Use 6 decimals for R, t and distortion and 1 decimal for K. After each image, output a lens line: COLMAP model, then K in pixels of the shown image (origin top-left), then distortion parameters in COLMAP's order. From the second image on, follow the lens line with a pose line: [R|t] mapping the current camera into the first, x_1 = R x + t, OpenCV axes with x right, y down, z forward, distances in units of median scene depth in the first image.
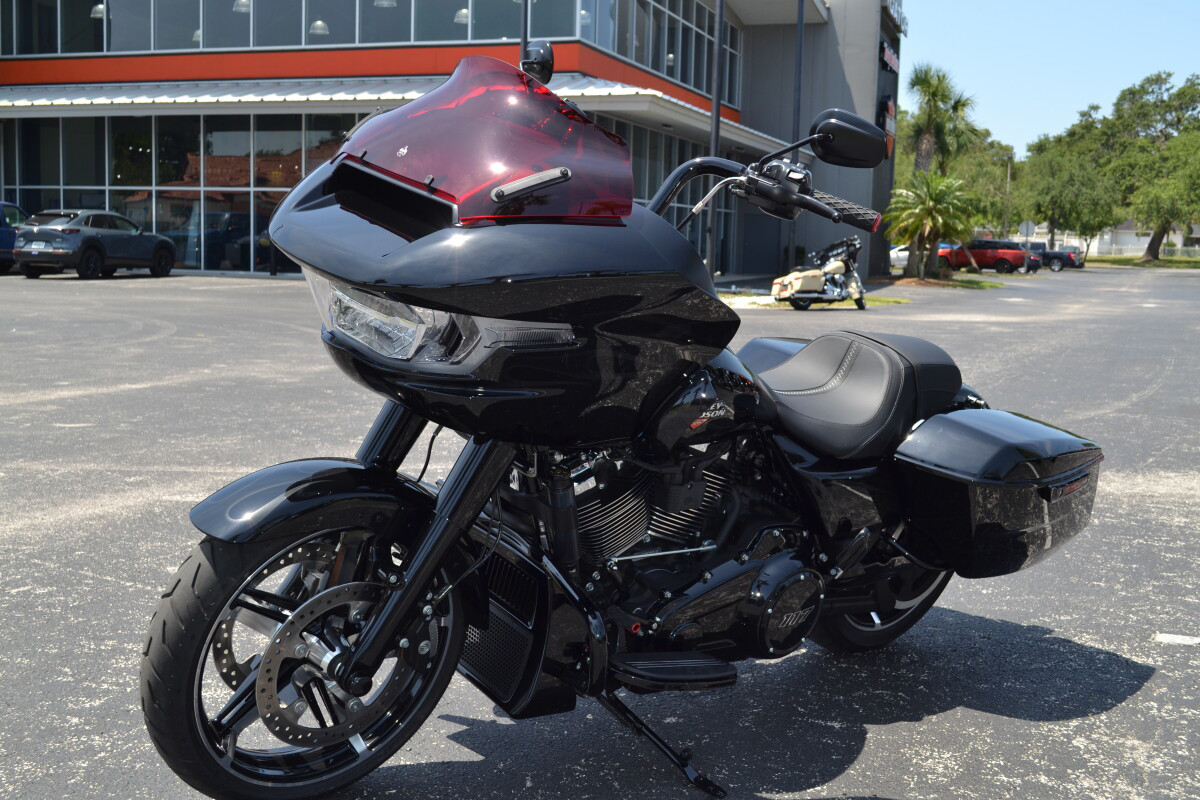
lens RADIAL K [[1322.8, 0, 601.4], [0, 1322.8, 338.8], [0, 0, 1]] dist [-0.000329, 0.001258]
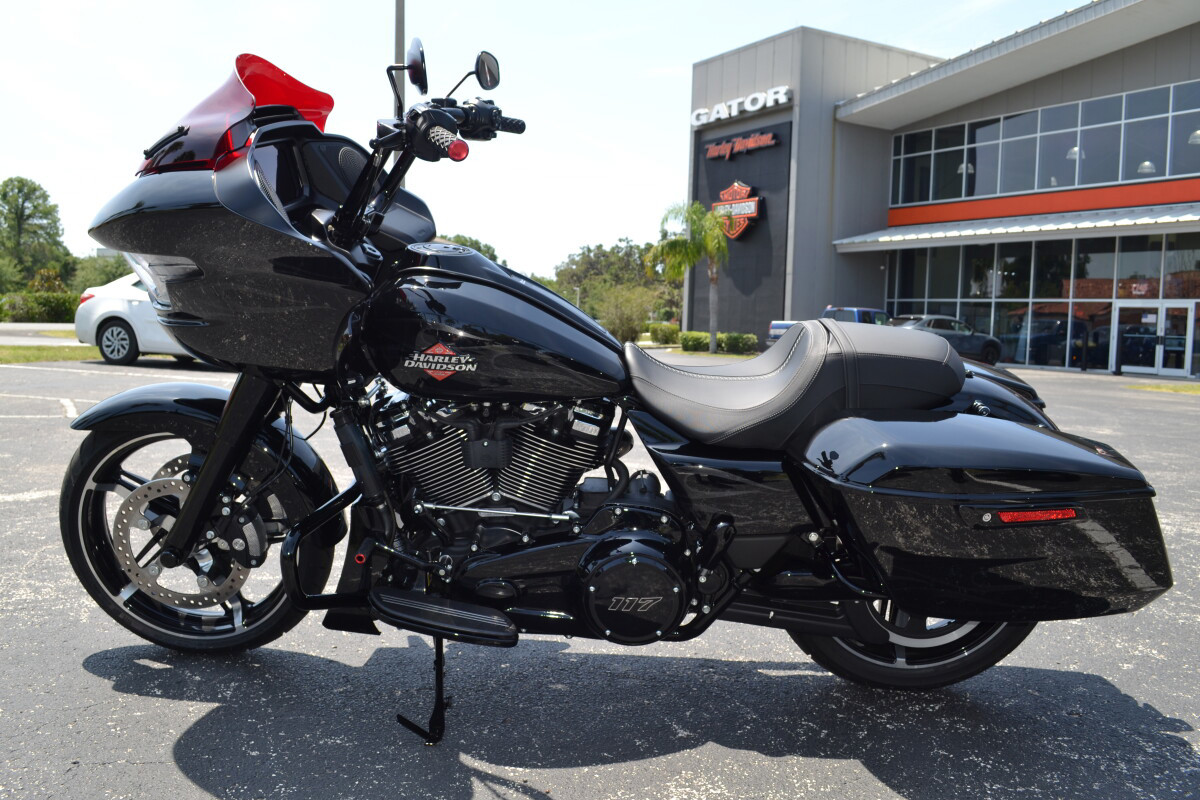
lens RADIAL K [[1018.3, 0, 600.0], [0, 1018.3, 400.0], [0, 0, 1]] dist [-0.066006, 0.004266]
pose [[0.758149, 0.056018, -0.649670, 0.446916], [-0.067411, 0.997698, 0.007360, 0.045890], [0.648587, 0.038215, 0.760180, 0.324991]]
